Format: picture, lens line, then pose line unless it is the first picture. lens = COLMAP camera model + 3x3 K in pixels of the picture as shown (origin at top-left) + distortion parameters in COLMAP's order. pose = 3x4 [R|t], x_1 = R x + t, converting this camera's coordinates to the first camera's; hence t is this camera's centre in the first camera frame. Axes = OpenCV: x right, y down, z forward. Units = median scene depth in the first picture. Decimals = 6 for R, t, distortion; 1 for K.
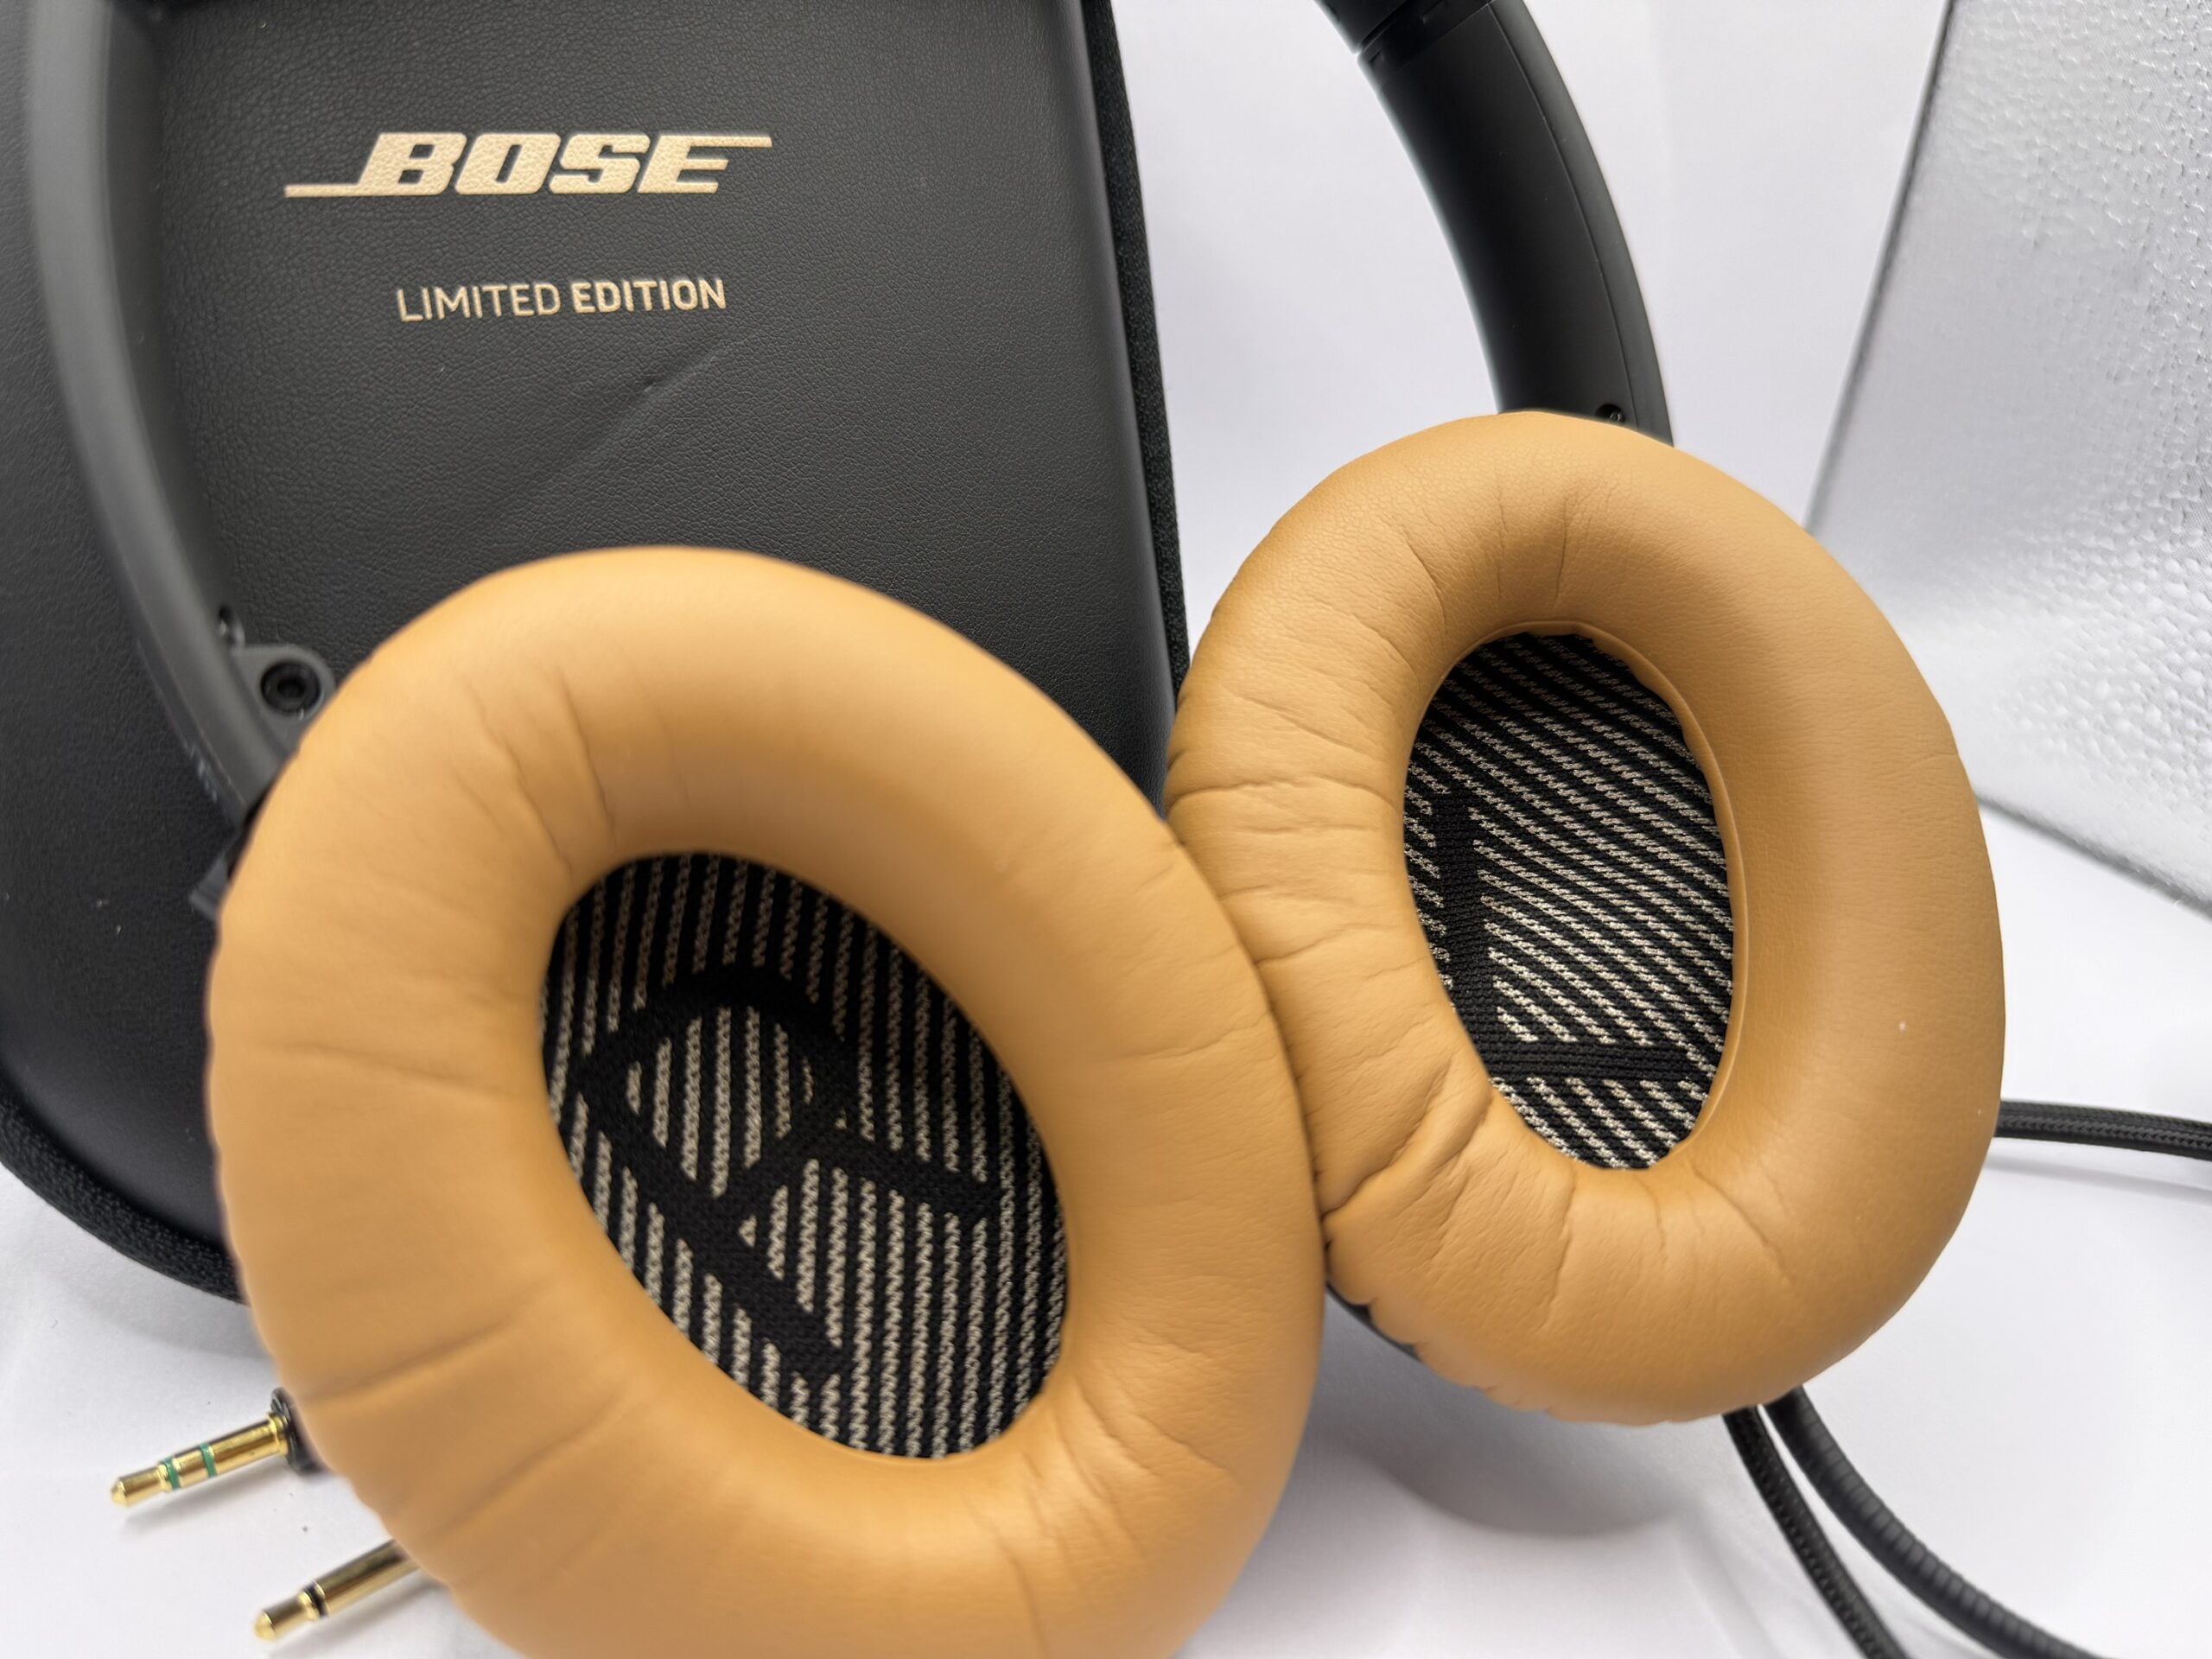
lens RADIAL K [[1626.2, 0, 1106.0], [0, 1626.2, 829.5], [0, 0, 1]] dist [0.084559, -0.322144]
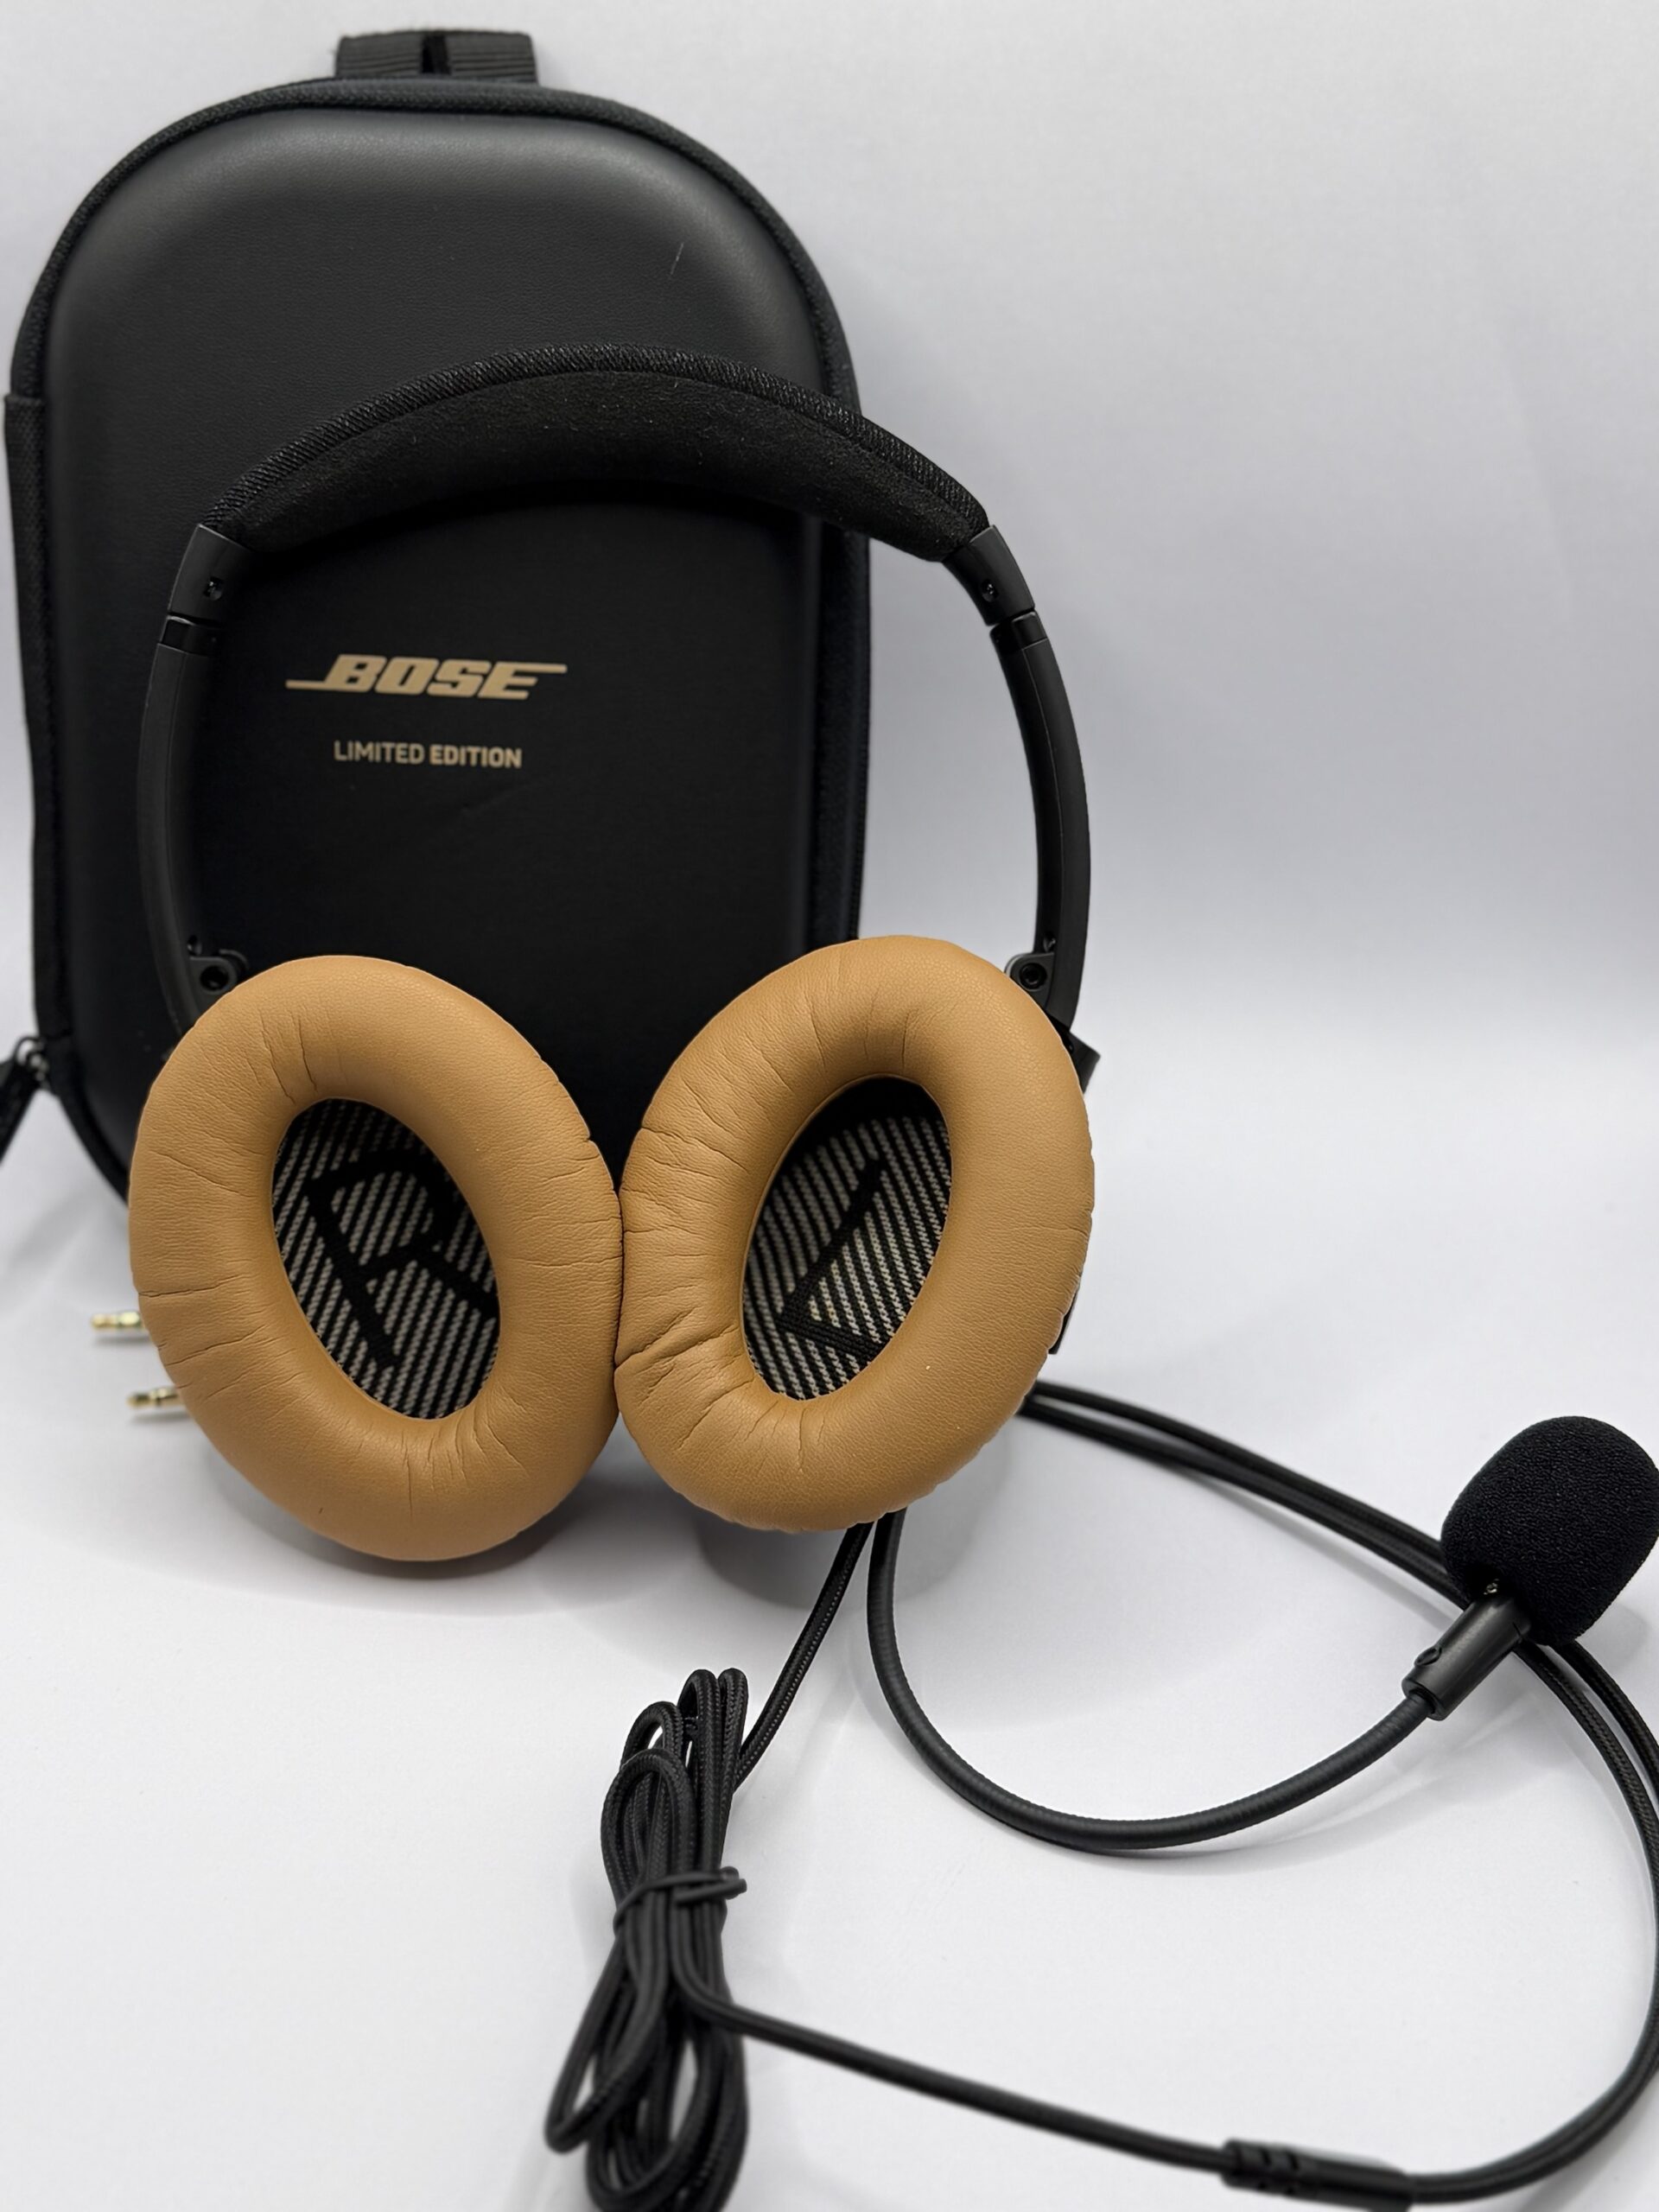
lens RADIAL K [[3079.3, 0, 829.5], [0, 3079.3, 1106.0], [0, 0, 1]] dist [0.125485, -0.010388]
pose [[0.871070, 0.268503, -0.411270, 1.534451], [-0.209514, 0.960470, 0.183304, -0.672759], [0.444231, -0.073504, 0.892892, -1.825838]]
